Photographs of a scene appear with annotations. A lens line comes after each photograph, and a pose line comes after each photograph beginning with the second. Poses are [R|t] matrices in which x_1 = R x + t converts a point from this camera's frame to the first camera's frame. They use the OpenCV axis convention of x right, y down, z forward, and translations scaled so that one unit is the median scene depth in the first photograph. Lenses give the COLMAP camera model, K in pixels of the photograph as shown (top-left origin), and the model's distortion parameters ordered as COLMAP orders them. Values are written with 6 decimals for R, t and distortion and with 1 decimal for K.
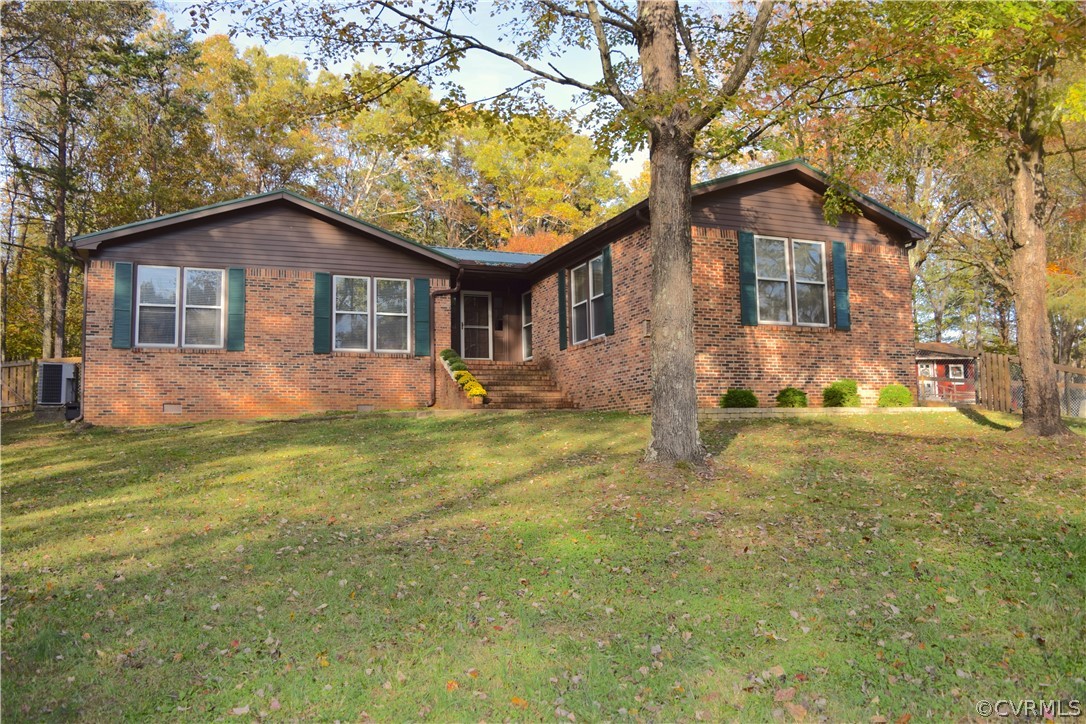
lens RADIAL K [[836.5, 0, 543.0], [0, 836.5, 362.0], [0, 0, 1]] dist [-0.062317, -0.001566]
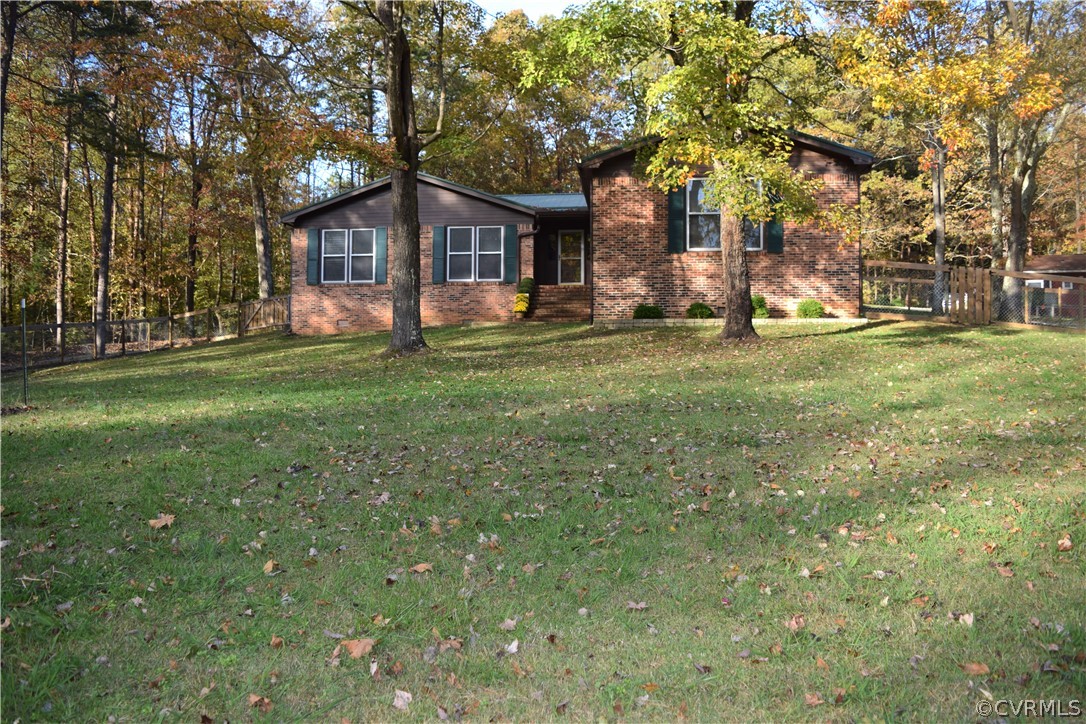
lens RADIAL K [[836.5, 0, 543.0], [0, 836.5, 362.0], [0, 0, 1]] dist [-0.062317, -0.001566]
pose [[0.879261, 0.017082, -0.476035, 0.583933], [0.028319, 0.995715, 0.088036, 0.002423], [0.475499, -0.090887, 0.875009, -0.173311]]
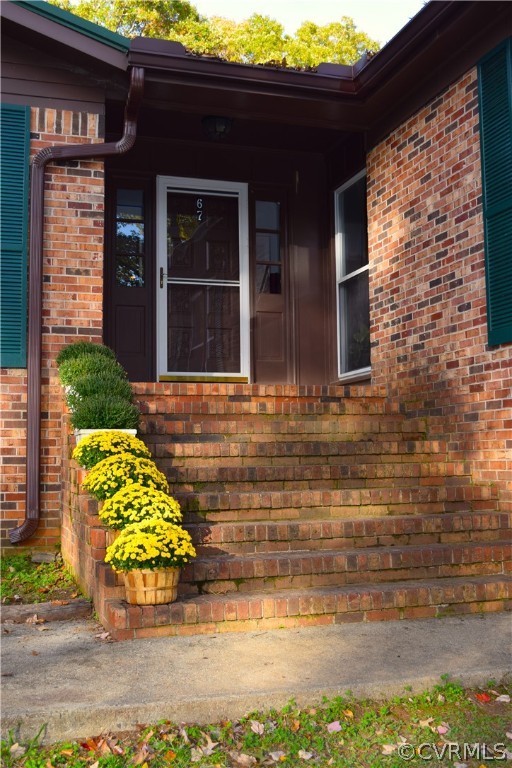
lens RADIAL K [[900.1, 0, 256.0], [0, 900.1, 384.0], [0, 0, 1]] dist [-0.016148, -0.015511]
pose [[0.996367, 0.003000, -0.085109, -0.031433], [-0.001448, 0.999832, 0.018285, -0.008014], [0.085150, -0.018095, 0.996204, 0.752088]]
